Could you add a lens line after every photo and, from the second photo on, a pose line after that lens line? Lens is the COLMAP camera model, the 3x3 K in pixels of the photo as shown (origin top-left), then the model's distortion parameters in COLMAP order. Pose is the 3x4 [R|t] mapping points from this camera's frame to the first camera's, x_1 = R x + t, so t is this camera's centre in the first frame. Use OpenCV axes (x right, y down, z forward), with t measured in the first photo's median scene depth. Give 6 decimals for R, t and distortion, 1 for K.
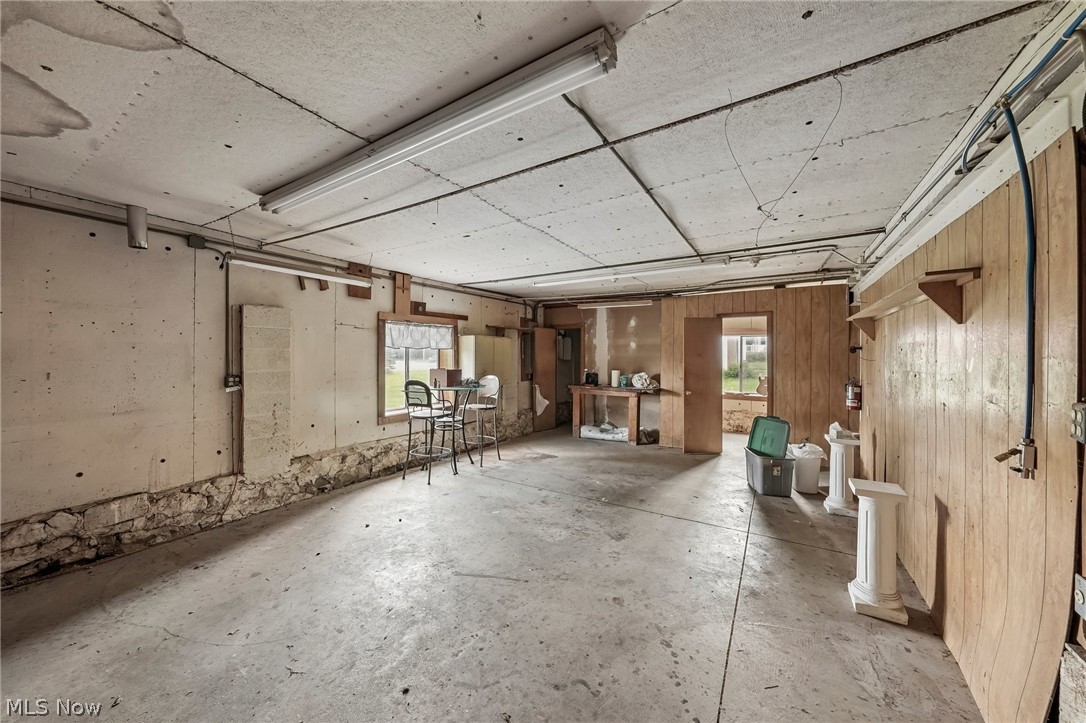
lens RADIAL K [[380.9, 0, 541.9], [0, 380.9, 358.5], [0, 0, 1]] dist [-0.000491, 0.000001]
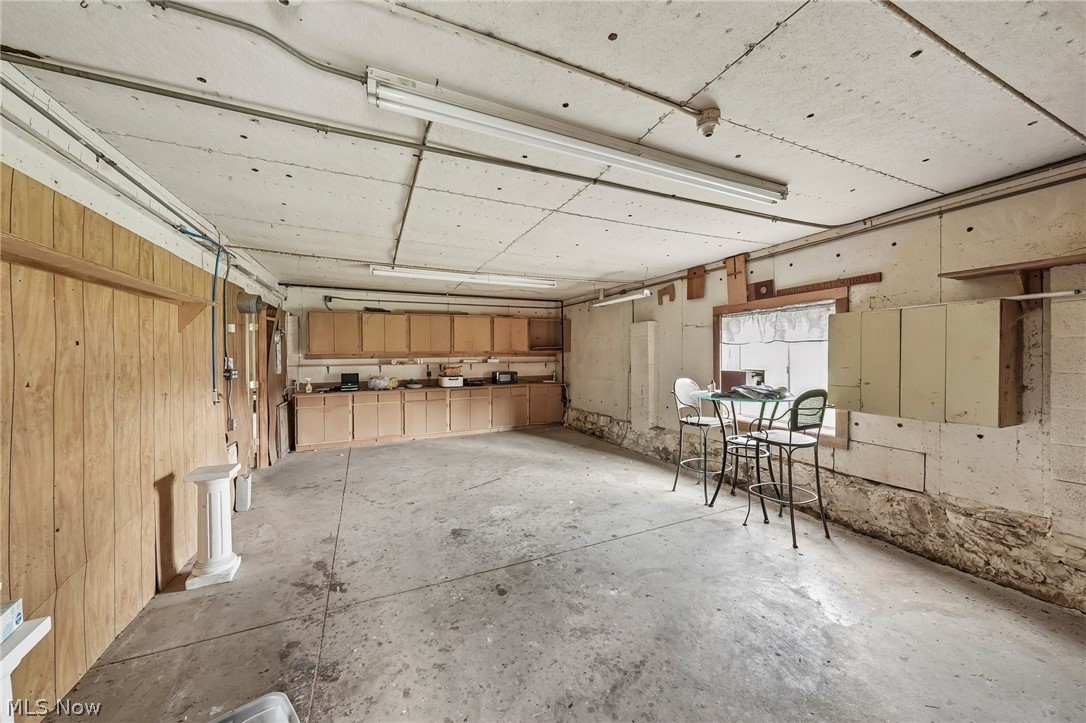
lens RADIAL K [[380.9, 0, 541.4], [0, 380.9, 357.6], [0, 0, 1]] dist [-0.000491, 0.000001]
pose [[-0.551763, 0.006877, -0.833972, 0.679010], [-0.002194, 0.999951, 0.009697, -0.003537], [0.833998, 0.007180, -0.551721, 1.287170]]
